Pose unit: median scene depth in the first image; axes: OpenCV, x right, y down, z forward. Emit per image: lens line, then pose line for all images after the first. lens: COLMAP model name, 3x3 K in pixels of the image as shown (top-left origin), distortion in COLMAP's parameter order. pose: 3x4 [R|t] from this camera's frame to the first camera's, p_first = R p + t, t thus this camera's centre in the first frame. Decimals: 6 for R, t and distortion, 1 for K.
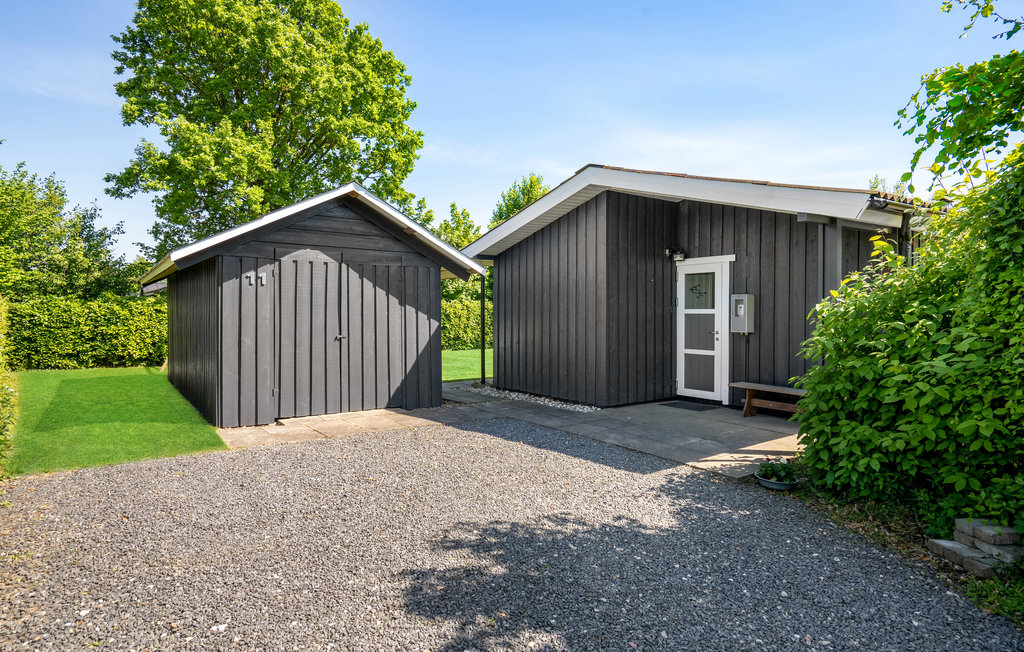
lens RADIAL K [[544.8, 0, 513.8], [0, 544.8, 326.6], [0, 0, 1]] dist [0.006166, 0.000070]
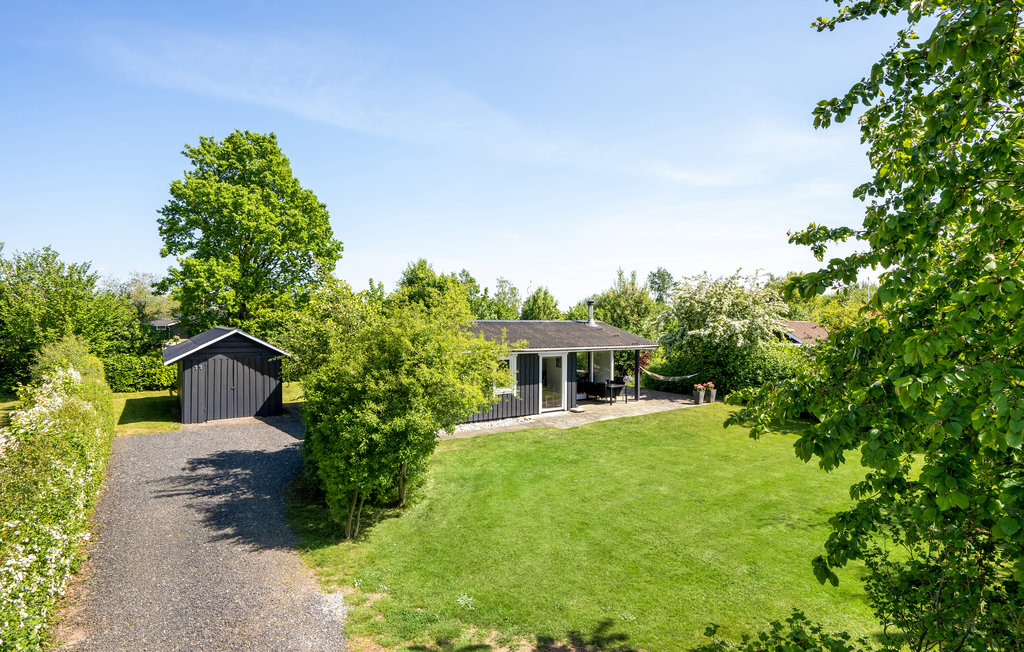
lens RADIAL K [[509.1, 0, 512.9], [0, 509.1, 318.6], [0, 0, 1]] dist [-0.029801, 0.000781]
pose [[0.999569, -0.002558, -0.029243, 0.545651], [0.001738, 0.999606, -0.028014, -0.122999], [0.029303, 0.027951, 0.999180, -0.679645]]
